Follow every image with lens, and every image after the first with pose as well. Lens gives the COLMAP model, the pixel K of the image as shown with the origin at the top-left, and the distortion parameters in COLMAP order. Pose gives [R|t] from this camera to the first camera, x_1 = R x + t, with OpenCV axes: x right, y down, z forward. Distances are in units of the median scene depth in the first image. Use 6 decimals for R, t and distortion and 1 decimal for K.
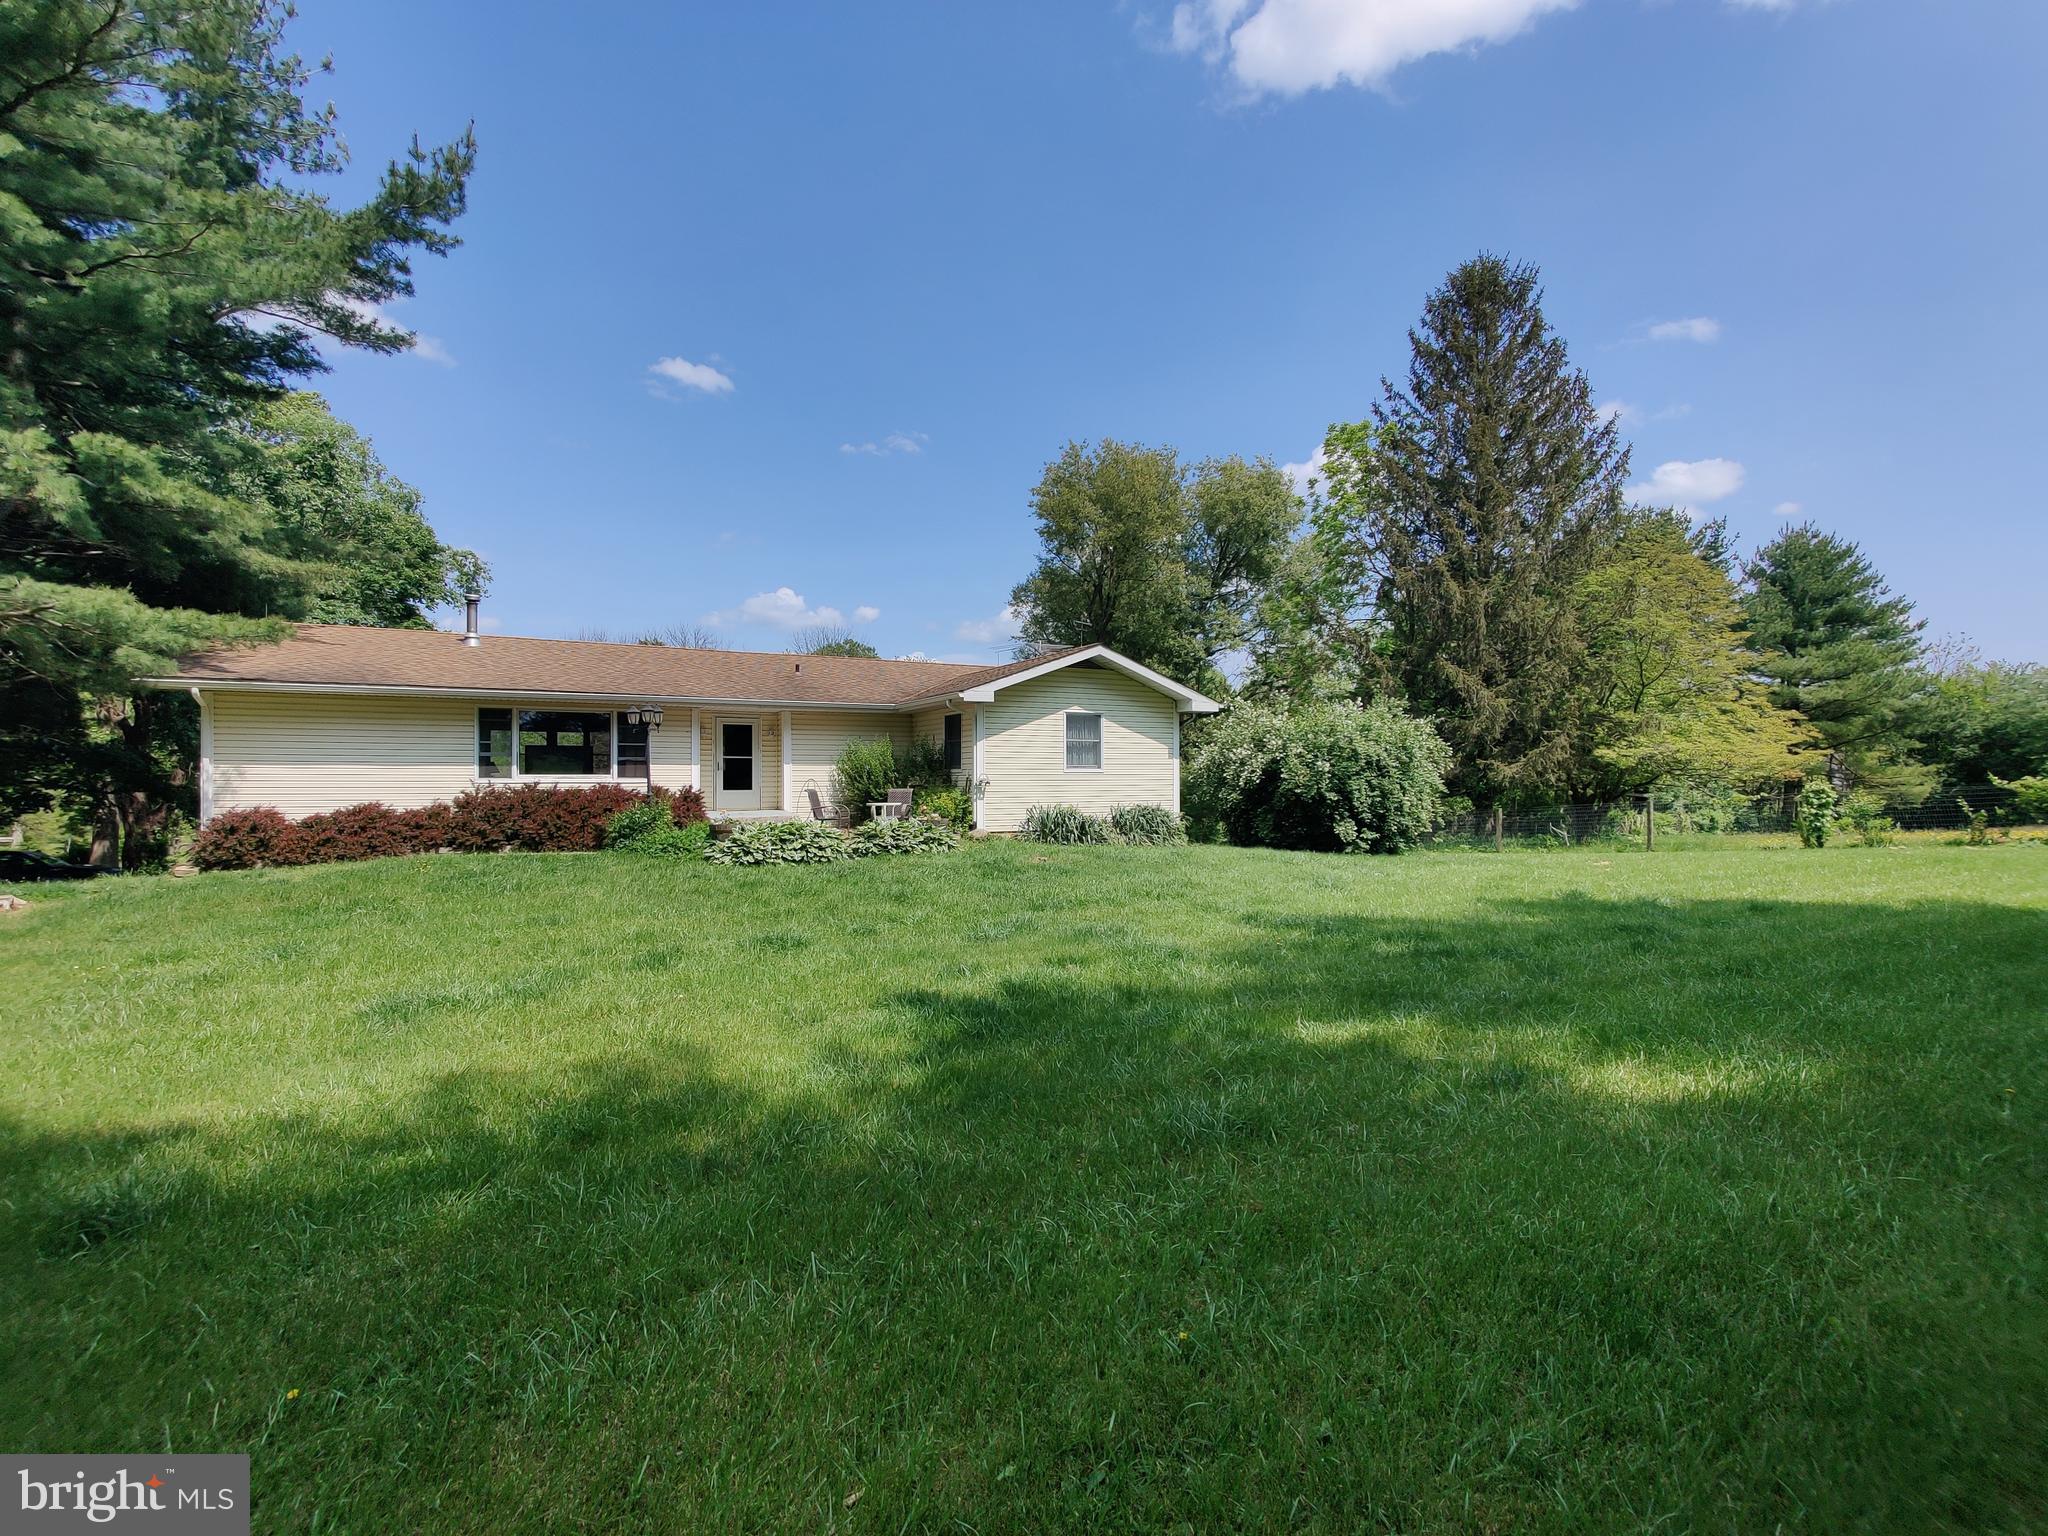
lens RADIAL K [[947.0, 0, 1000.9], [0, 947.0, 774.4], [0, 0, 1]] dist [0.001546, 0.000773]
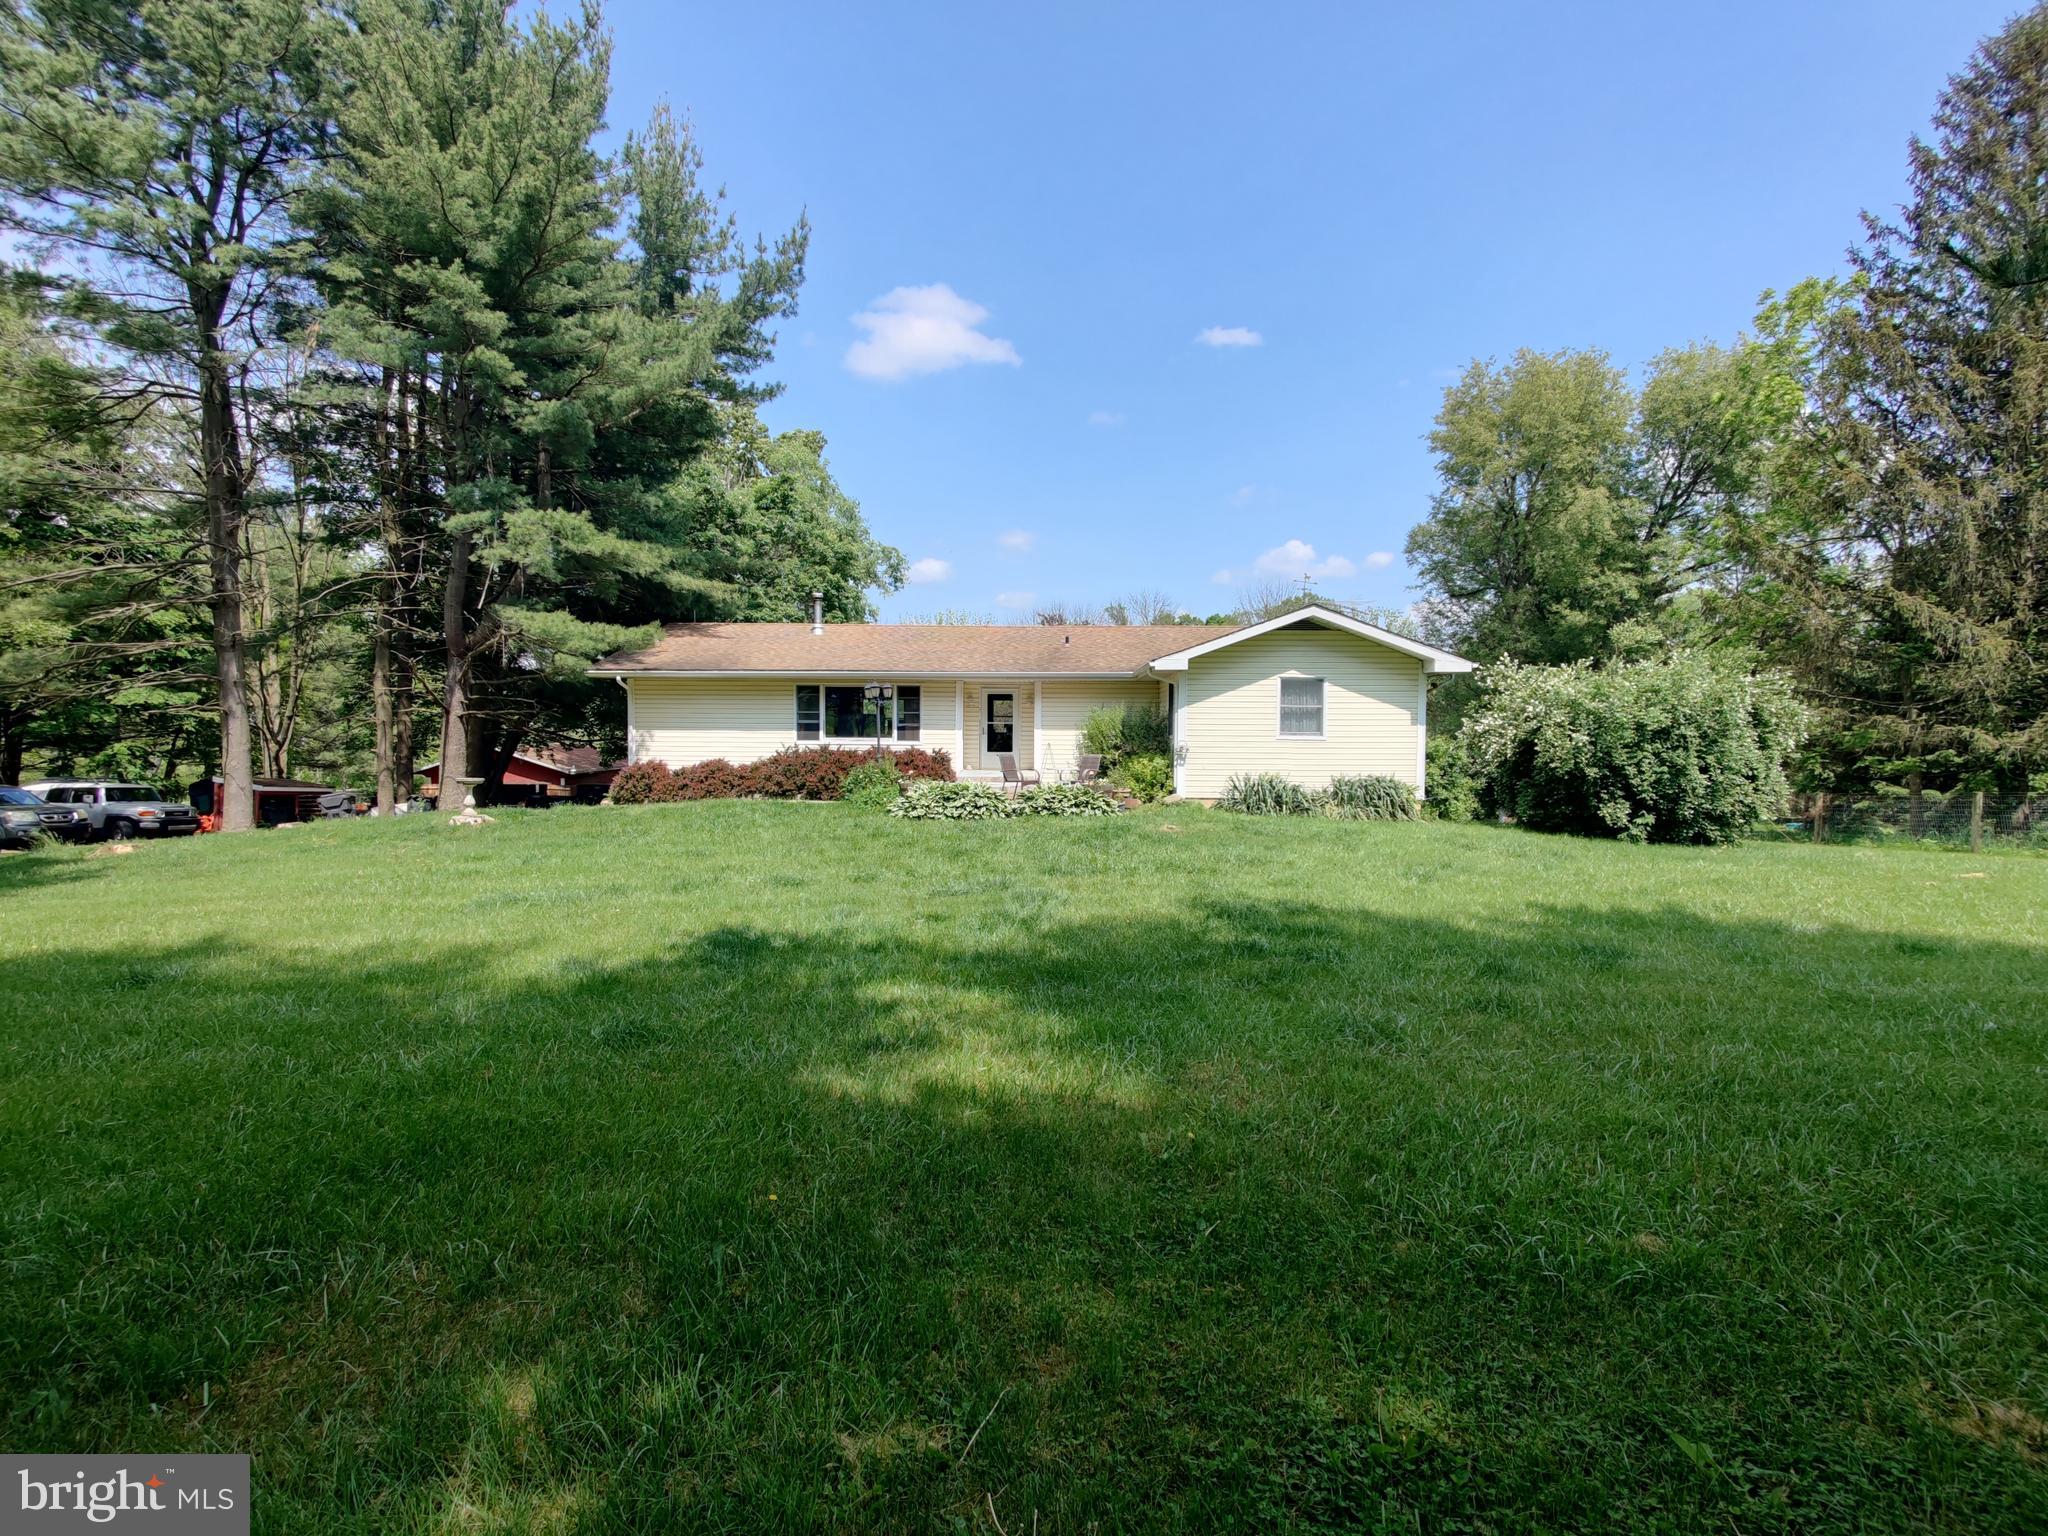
lens RADIAL K [[953.4, 0, 1028.7], [0, 953.4, 773.3], [0, 0, 1]] dist [-0.001335, -0.000381]
pose [[0.880748, 0.026113, -0.472864, 0.302782], [-0.005168, 0.998949, 0.045539, -0.010939], [0.473557, -0.037665, 0.879958, 0.020224]]
